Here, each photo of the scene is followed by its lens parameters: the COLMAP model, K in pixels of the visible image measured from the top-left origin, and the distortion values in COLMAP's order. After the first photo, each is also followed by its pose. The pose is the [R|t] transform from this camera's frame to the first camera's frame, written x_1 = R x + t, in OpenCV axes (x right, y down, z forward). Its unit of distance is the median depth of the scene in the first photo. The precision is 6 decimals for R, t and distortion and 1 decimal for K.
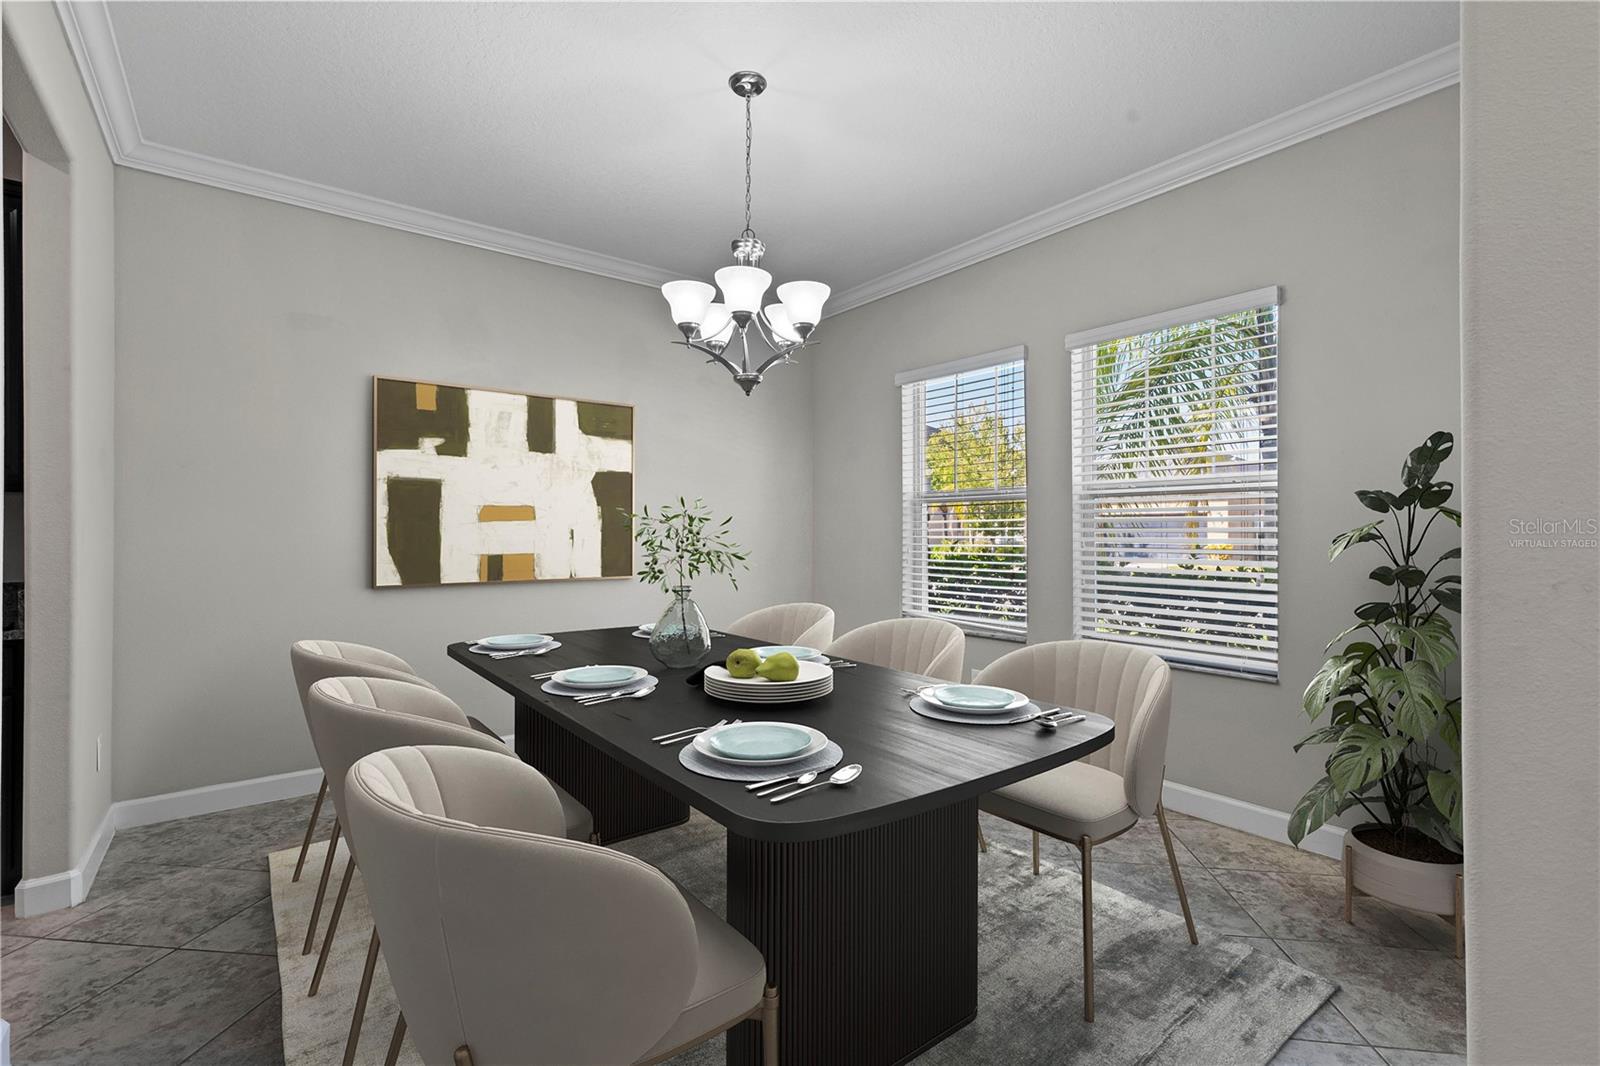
lens RADIAL K [[711.4, 0, 797.2], [0, 711.4, 534.0], [0, 0, 1]] dist [0.012368, -0.000377]
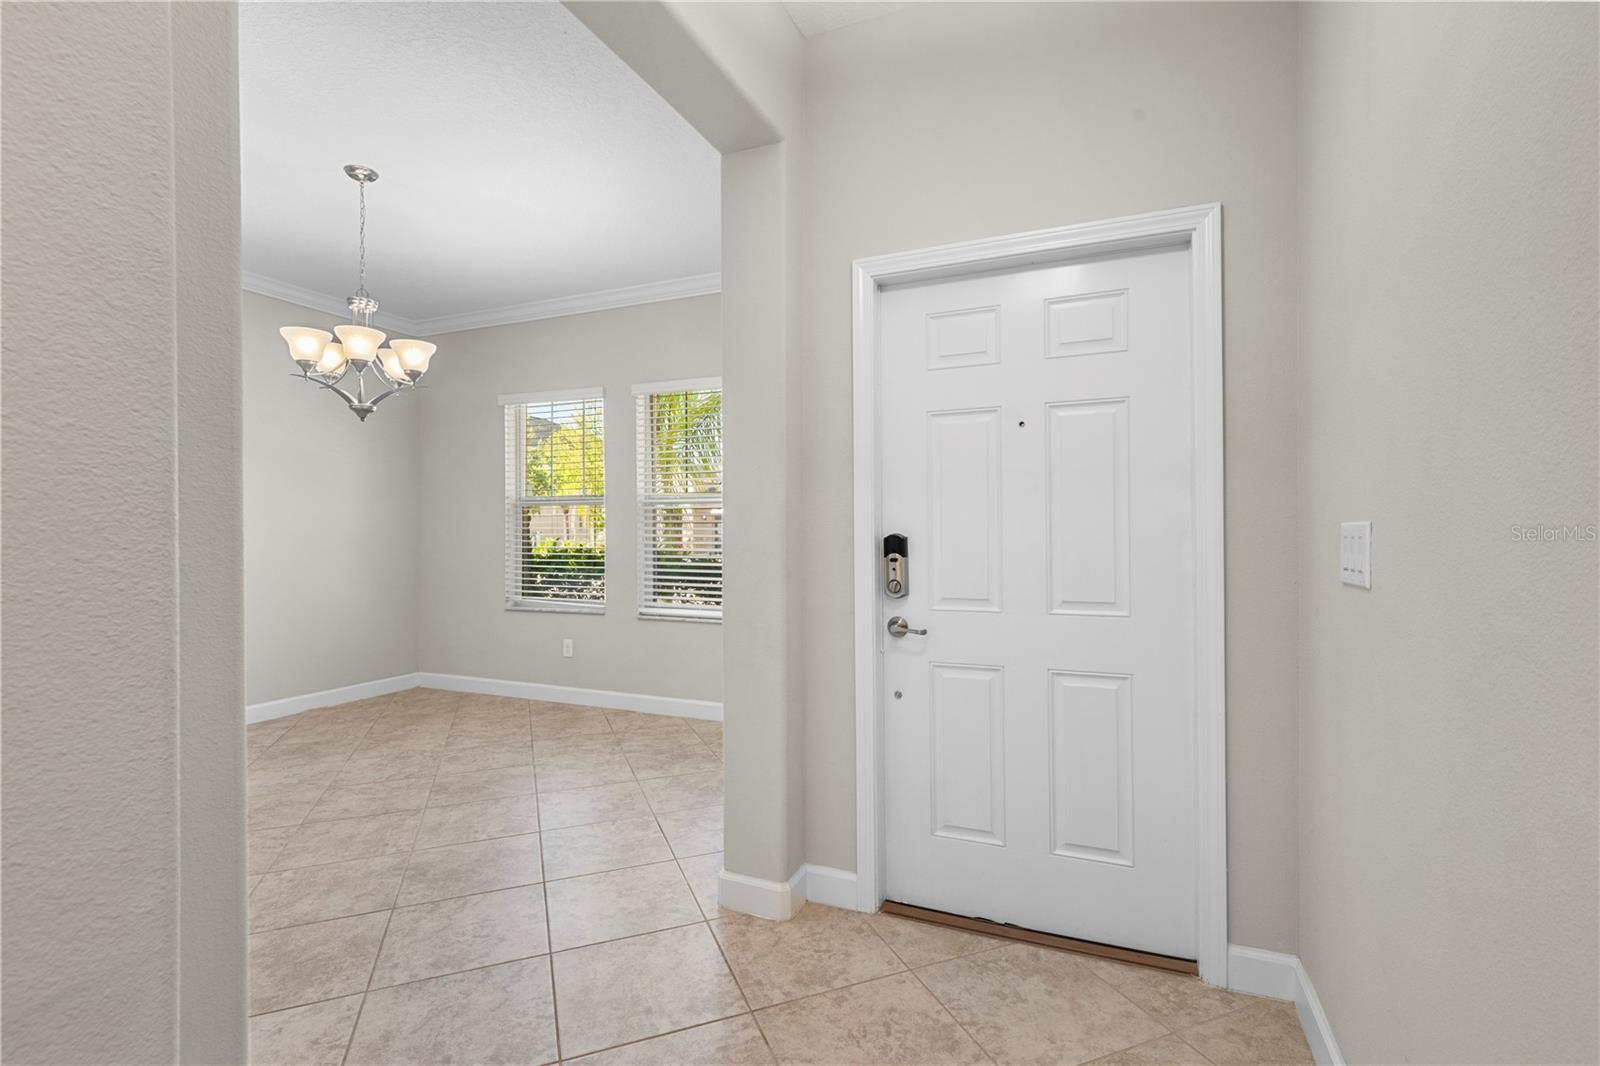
lens RADIAL K [[711.4, 0, 798.0], [0, 711.4, 532.6], [0, 0, 1]] dist [0.012368, -0.000377]
pose [[0.870889, -0.001083, 0.491479, -0.020295], [-0.000125, 0.999997, 0.002424, -0.000432], [-0.491480, -0.002173, 0.870886, -0.483604]]
